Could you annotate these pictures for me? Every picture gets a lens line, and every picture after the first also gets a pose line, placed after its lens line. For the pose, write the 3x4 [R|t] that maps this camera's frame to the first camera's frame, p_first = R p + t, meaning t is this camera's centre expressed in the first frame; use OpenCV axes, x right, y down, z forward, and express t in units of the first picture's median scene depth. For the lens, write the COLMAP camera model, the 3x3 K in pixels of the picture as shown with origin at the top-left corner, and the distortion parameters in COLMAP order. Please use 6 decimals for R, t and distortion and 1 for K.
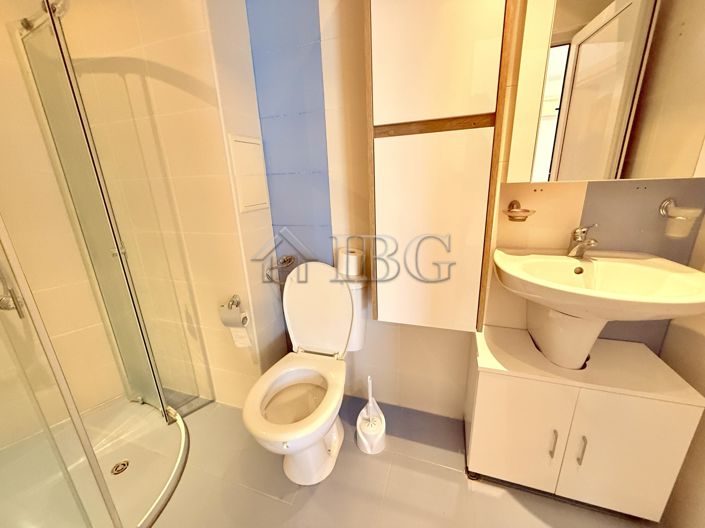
lens RADIAL K [[282.3, 0, 348.7], [0, 282.3, 262.4], [0, 0, 1]] dist [0.002582, 0.000093]
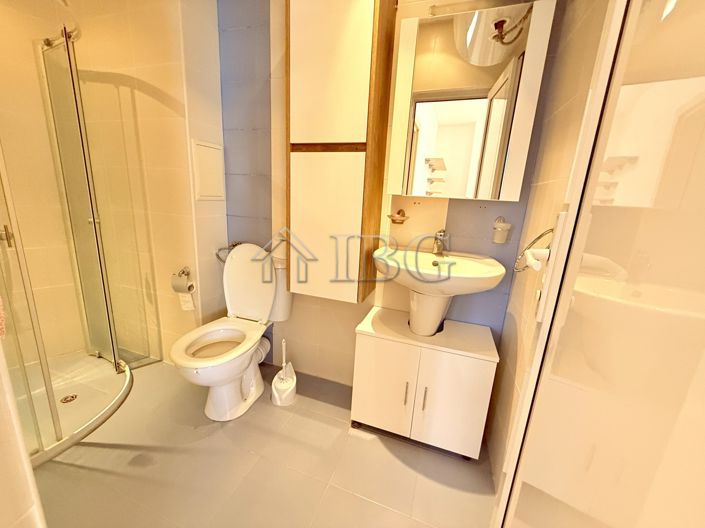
lens RADIAL K [[282.3, 0, 347.8], [0, 282.3, 262.1], [0, 0, 1]] dist [0.002582, 0.000093]
pose [[0.995360, 0.094738, 0.016852, 0.304130], [-0.093575, 0.993805, -0.059965, 0.114727], [-0.022429, 0.058109, 0.998058, -0.266954]]
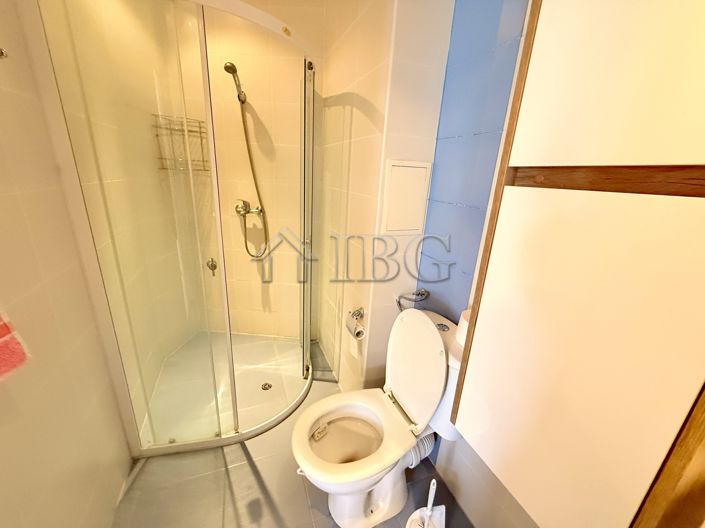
lens RADIAL K [[282.3, 0, 348.5], [0, 282.3, 261.7], [0, 0, 1]] dist [0.002582, 0.000093]
pose [[0.640702, 0.300484, -0.706548, 0.288871], [-0.292156, 0.946424, 0.137571, -0.197088], [0.710032, 0.118281, 0.694164, 0.234179]]
